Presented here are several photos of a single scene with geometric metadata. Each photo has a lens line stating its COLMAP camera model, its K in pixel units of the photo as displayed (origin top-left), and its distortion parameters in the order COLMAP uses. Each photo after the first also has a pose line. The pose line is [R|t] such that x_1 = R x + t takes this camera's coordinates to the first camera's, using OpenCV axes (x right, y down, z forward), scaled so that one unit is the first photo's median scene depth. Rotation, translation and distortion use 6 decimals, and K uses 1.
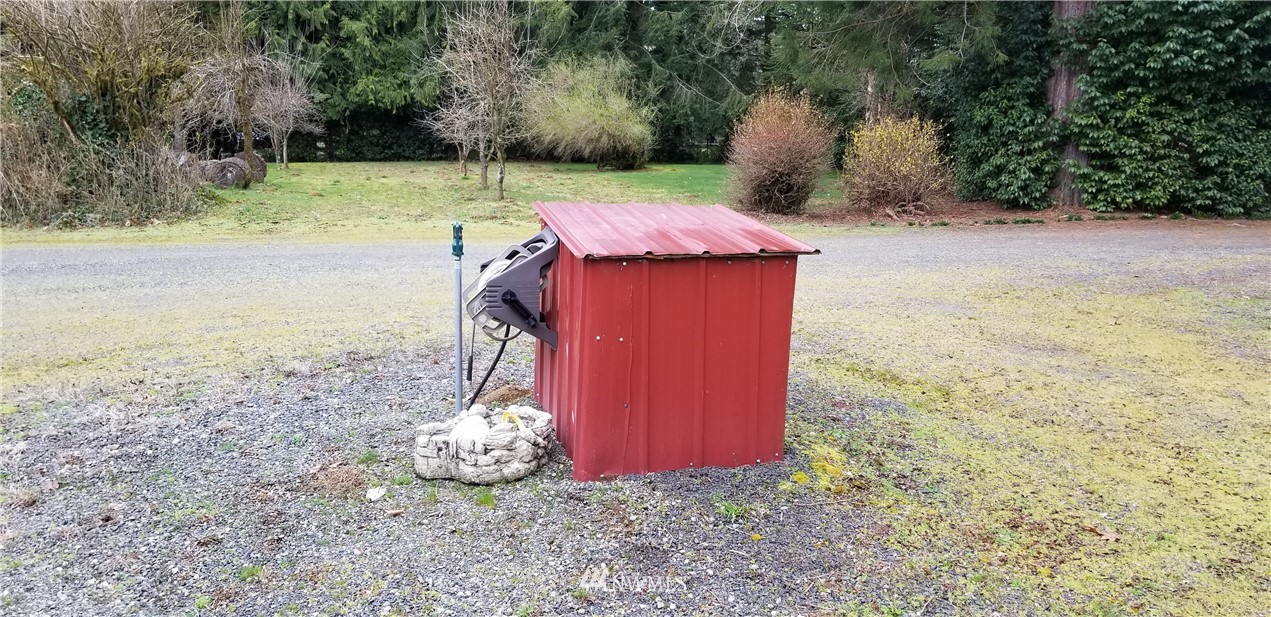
lens RADIAL K [[1065.3, 0, 631.6], [0, 1065.3, 309.6], [0, 0, 1]] dist [0.050053, -0.037383]
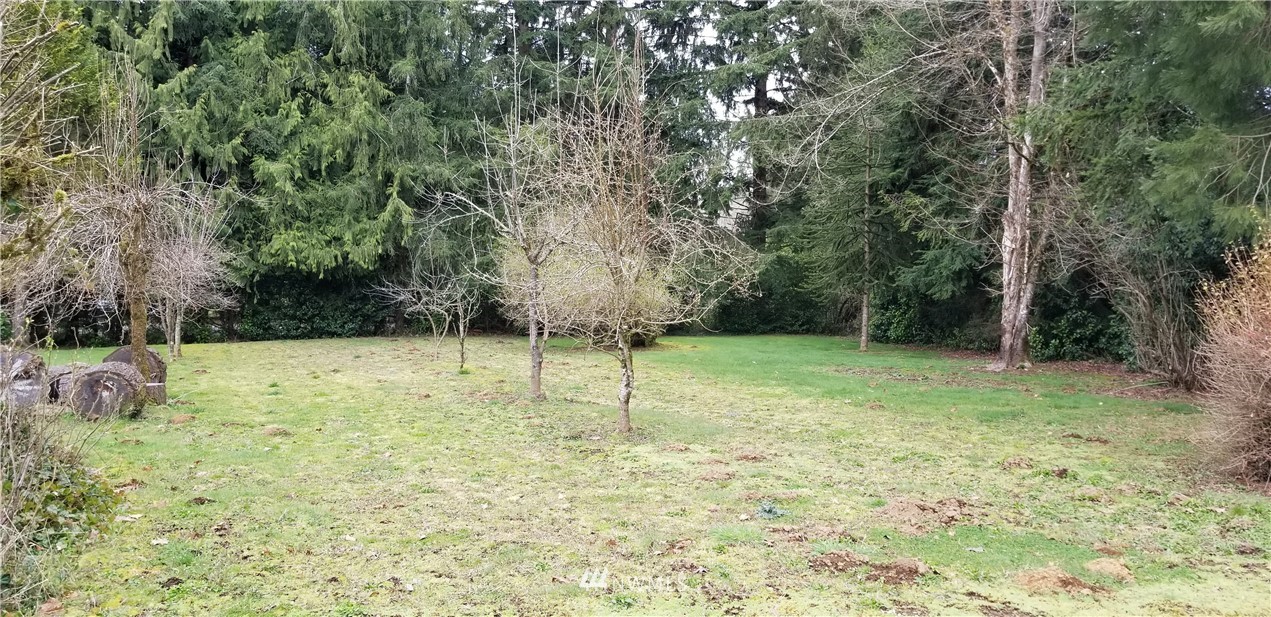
lens RADIAL K [[1065.3, 0, 639.6], [0, 1065.3, 308.4], [0, 0, 1]] dist [0.050053, -0.037383]
pose [[0.992326, -0.008258, 0.123374, -0.090710], [0.026607, 0.988655, -0.147830, -0.042340], [-0.120754, 0.149978, 0.981287, 0.222707]]
